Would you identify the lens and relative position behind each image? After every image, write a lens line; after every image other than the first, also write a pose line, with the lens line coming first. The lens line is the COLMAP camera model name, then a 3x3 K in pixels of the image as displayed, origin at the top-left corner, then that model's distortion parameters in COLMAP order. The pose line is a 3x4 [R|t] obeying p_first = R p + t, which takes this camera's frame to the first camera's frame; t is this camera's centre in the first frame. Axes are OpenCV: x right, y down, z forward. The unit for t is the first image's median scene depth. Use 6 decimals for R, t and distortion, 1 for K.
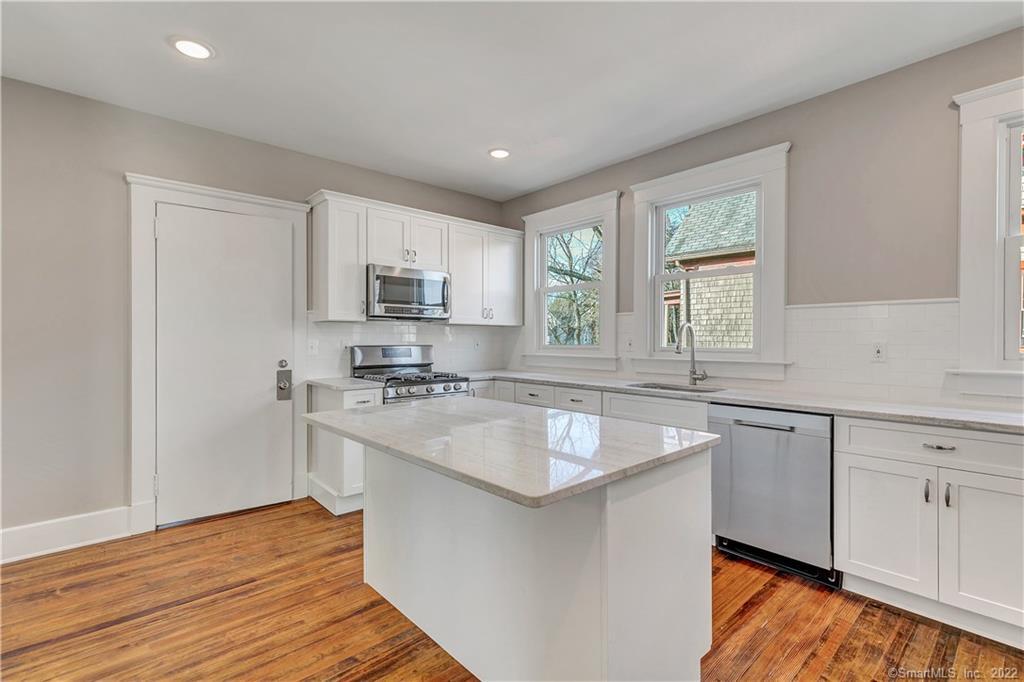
lens RADIAL K [[470.4, 0, 512.4], [0, 470.4, 342.3], [0, 0, 1]] dist [0.012633, -0.004381]
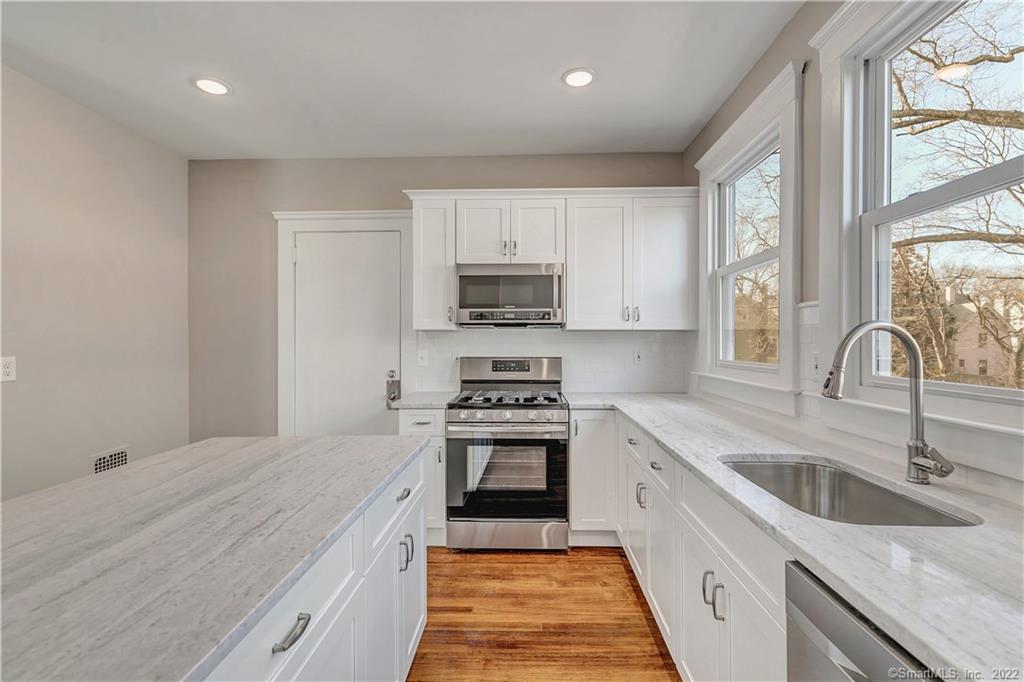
lens RADIAL K [[470.4, 0, 506.5], [0, 470.4, 342.0], [0, 0, 1]] dist [0.012633, -0.004381]
pose [[0.713886, 0.000348, -0.700262, 0.358602], [-0.008001, 0.999939, -0.007660, -0.014939], [0.700216, 0.011071, 0.713845, 0.427527]]
